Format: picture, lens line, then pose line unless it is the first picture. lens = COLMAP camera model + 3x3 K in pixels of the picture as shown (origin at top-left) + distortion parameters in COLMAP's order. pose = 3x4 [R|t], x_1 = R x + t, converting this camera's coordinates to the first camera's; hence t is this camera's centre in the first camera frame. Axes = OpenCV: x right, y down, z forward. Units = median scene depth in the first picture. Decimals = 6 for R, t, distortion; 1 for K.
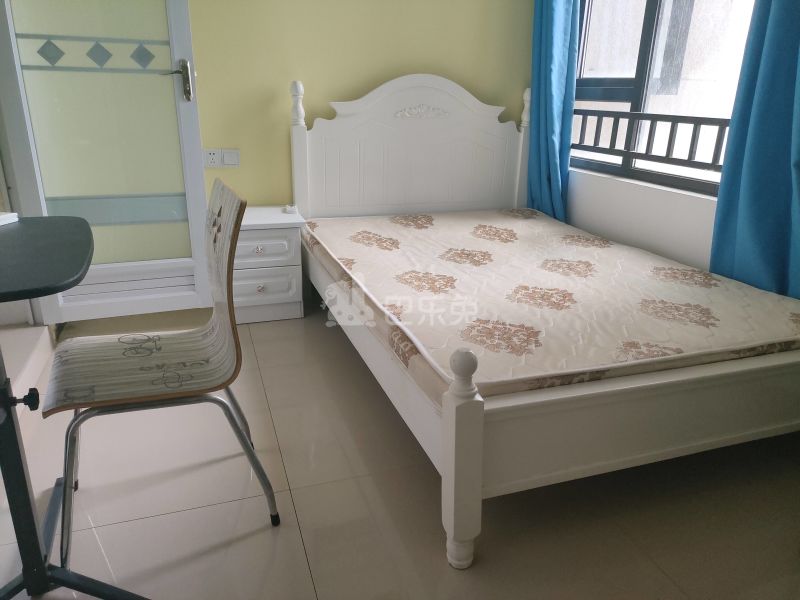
lens RADIAL K [[581.3, 0, 401.9], [0, 581.3, 294.4], [0, 0, 1]] dist [0.048223, -0.054173]
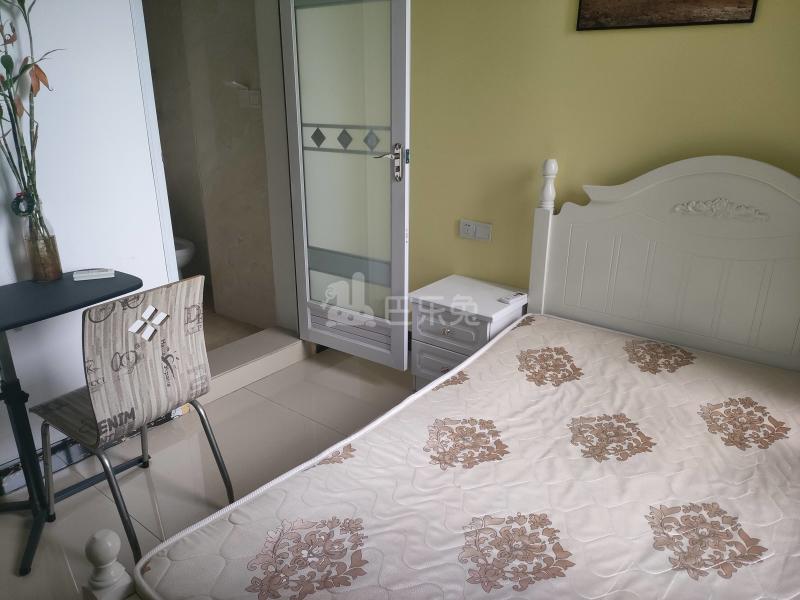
lens RADIAL K [[581.3, 0, 401.9], [0, 581.3, 294.4], [0, 0, 1]] dist [0.048223, -0.054173]
pose [[0.538475, 0.253699, -0.803543, 0.514729], [-0.267138, 0.955807, 0.122757, -0.255521], [0.799176, 0.148555, 0.582451, 0.408481]]
